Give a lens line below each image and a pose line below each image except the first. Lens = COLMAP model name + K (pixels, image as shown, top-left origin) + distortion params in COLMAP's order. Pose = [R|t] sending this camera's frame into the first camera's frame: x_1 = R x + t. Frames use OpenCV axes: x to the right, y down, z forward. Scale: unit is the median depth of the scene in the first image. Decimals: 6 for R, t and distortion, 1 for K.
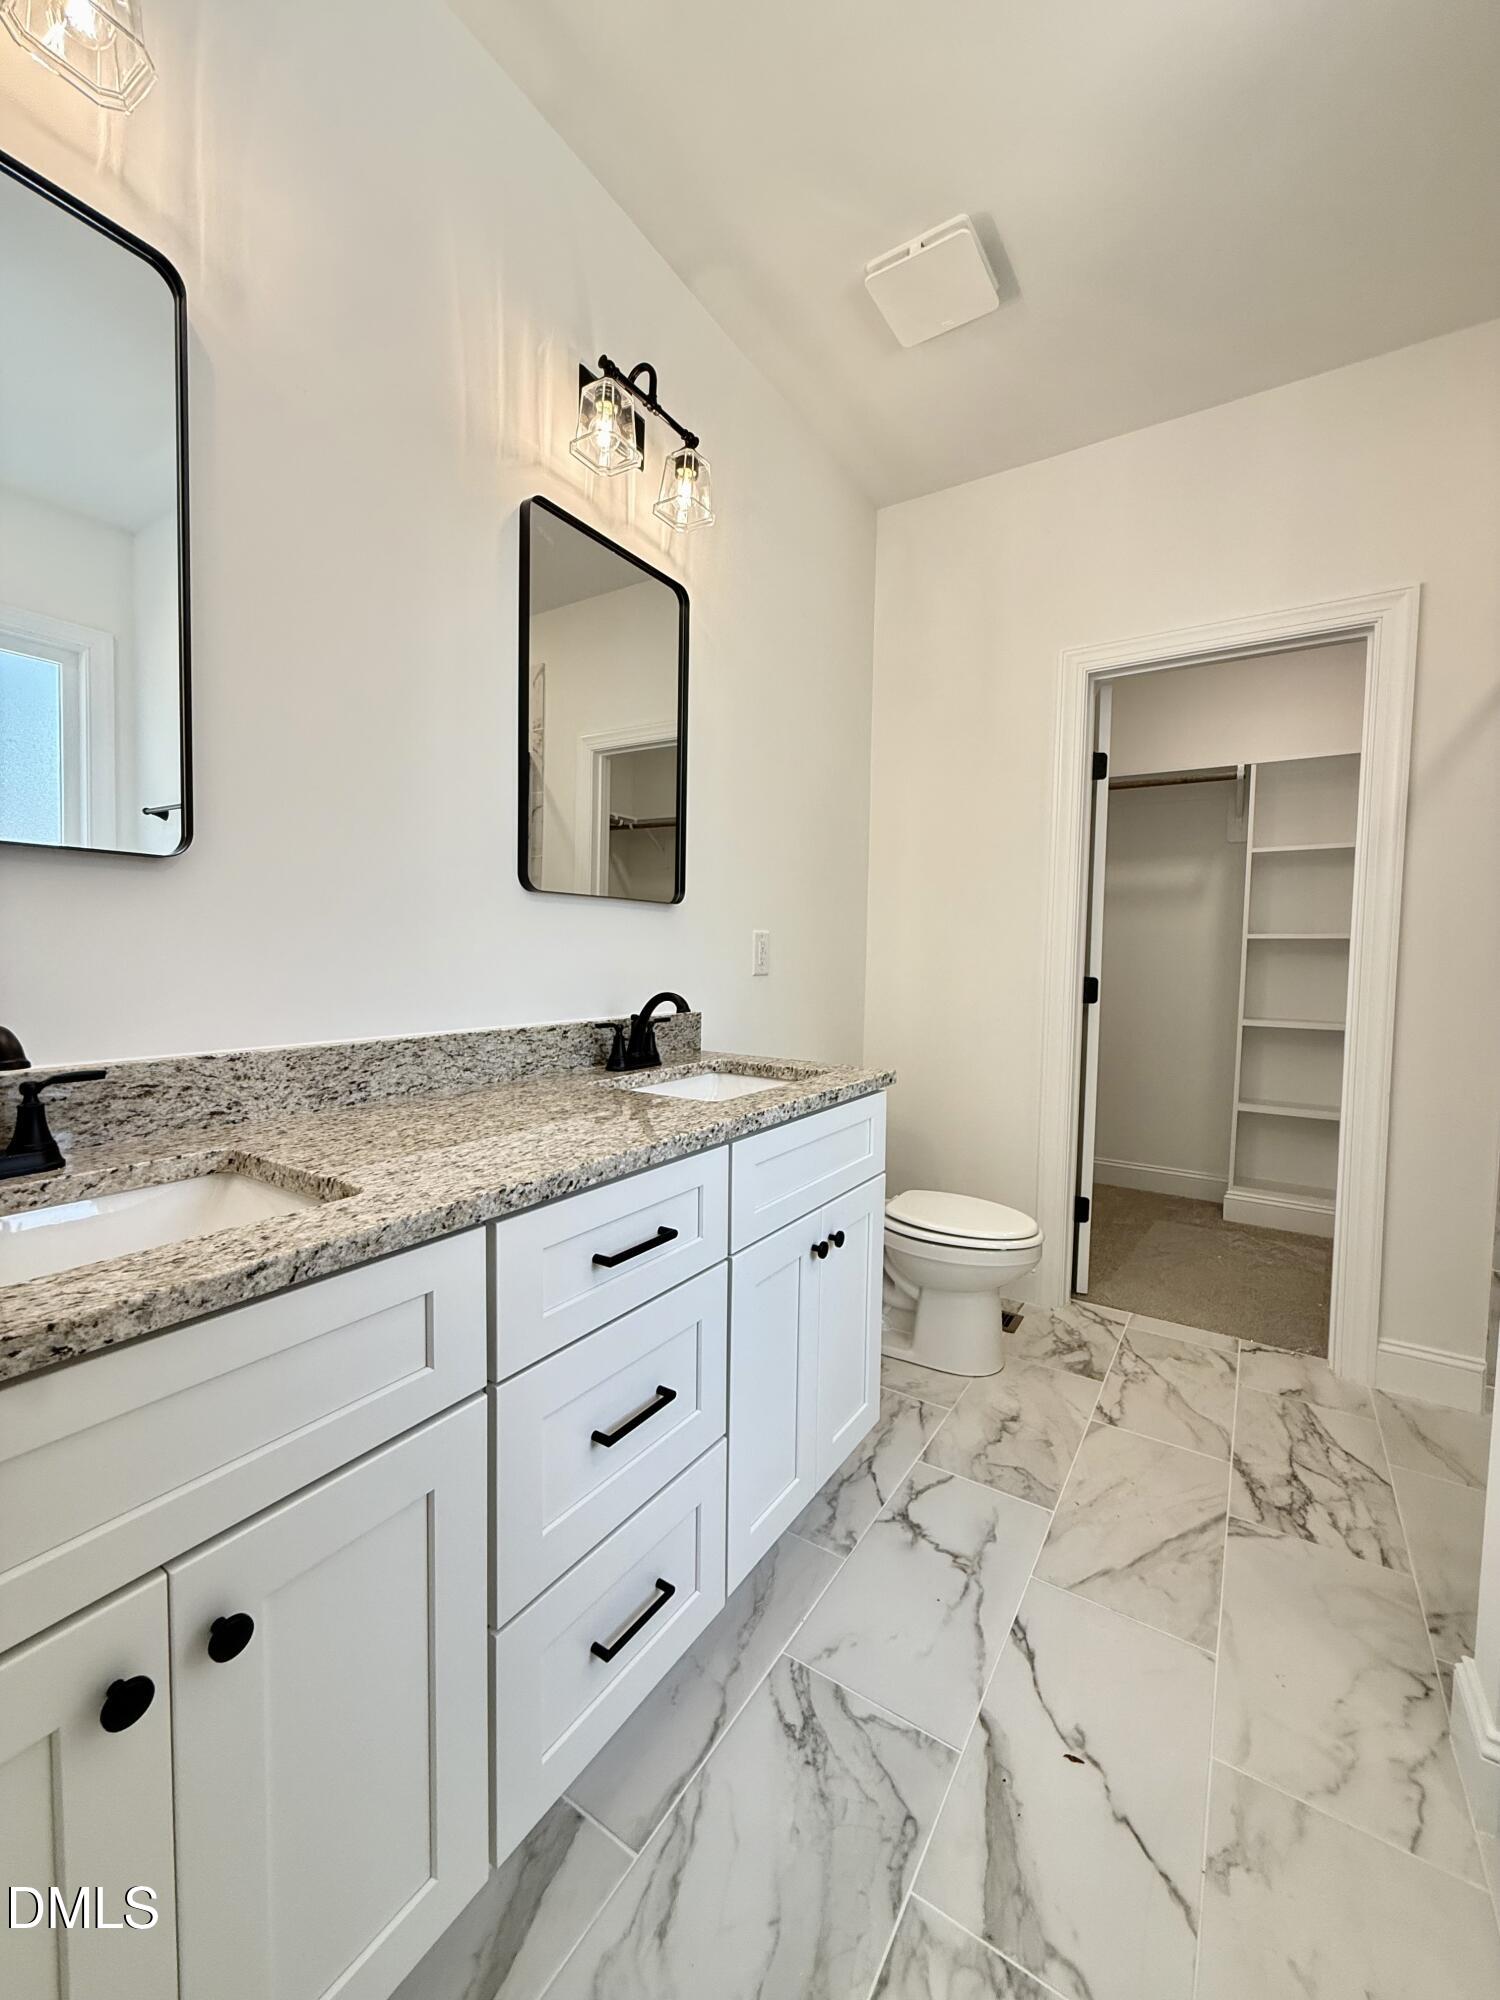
lens RADIAL K [[768.3, 0, 765.2], [0, 768.3, 992.6], [0, 0, 1]] dist [0.002767, -0.000131]
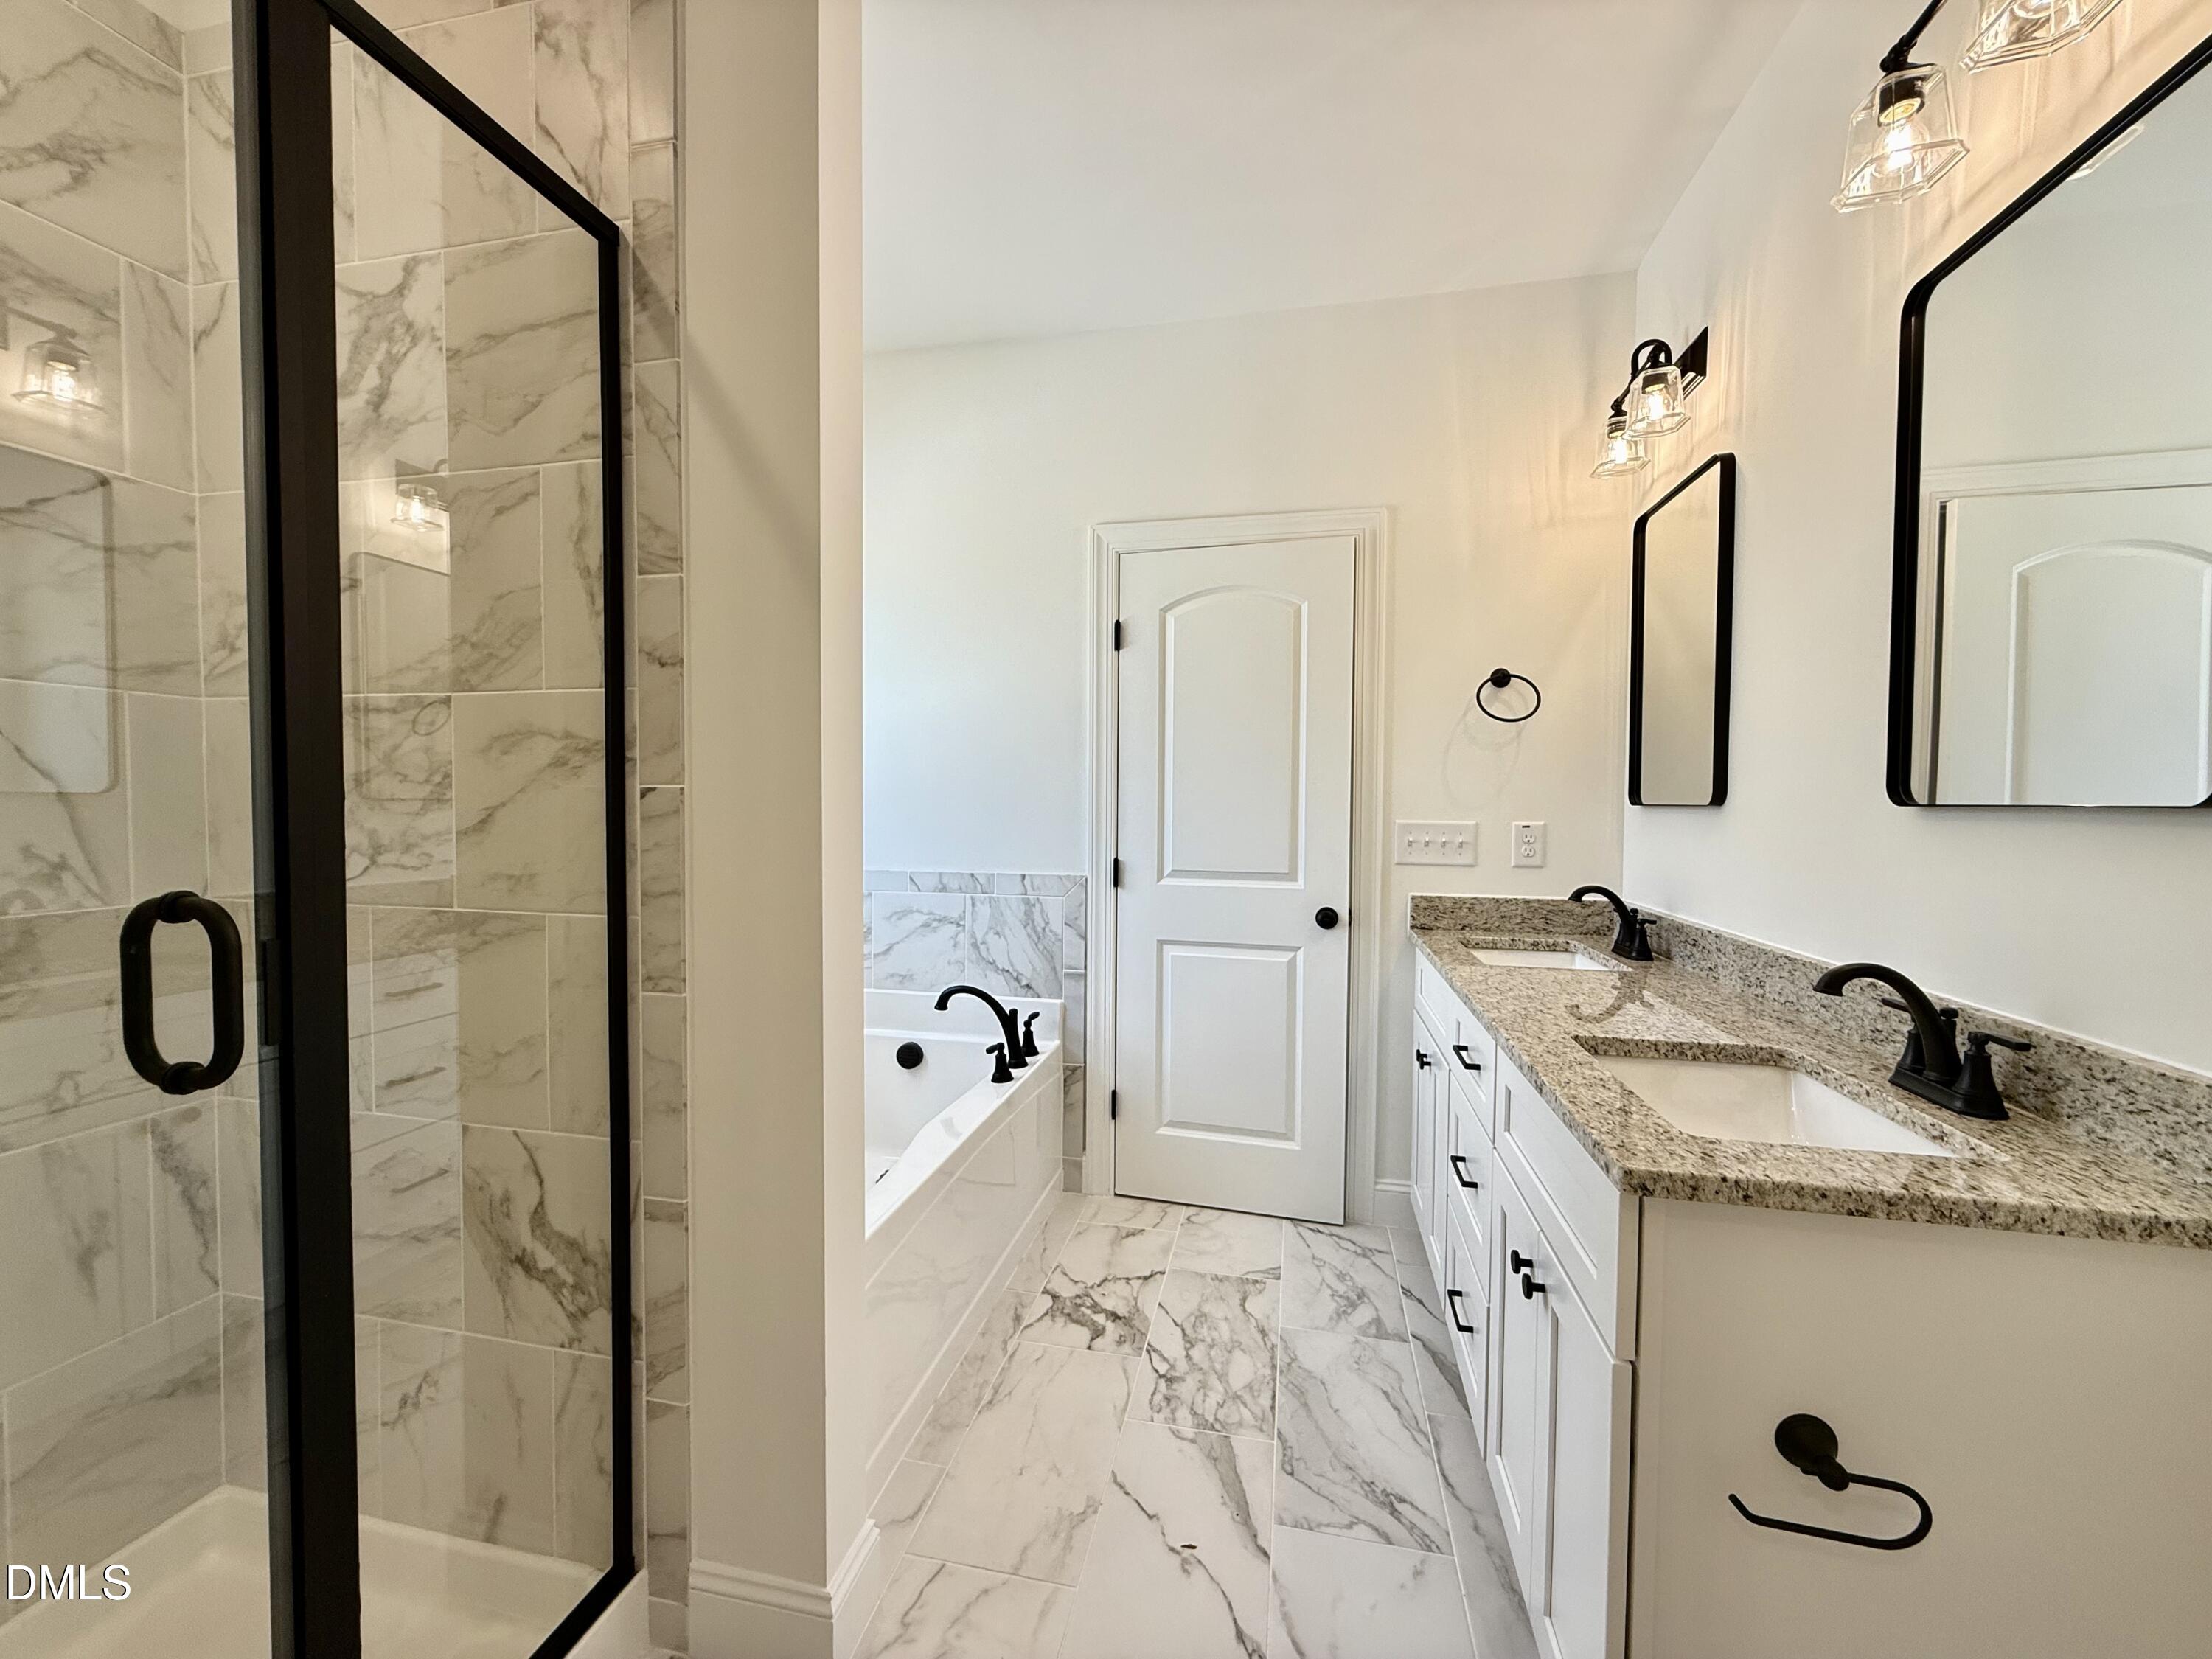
lens RADIAL K [[889.7, 0, 1102.3], [0, 889.7, 827.0], [0, 0, 1]] dist [0.001446, 0.000061]
pose [[-0.937370, -0.013395, -0.348077, 0.690865], [-0.041131, 0.996526, 0.072417, -0.134900], [0.345898, 0.082198, -0.934665, 1.455415]]
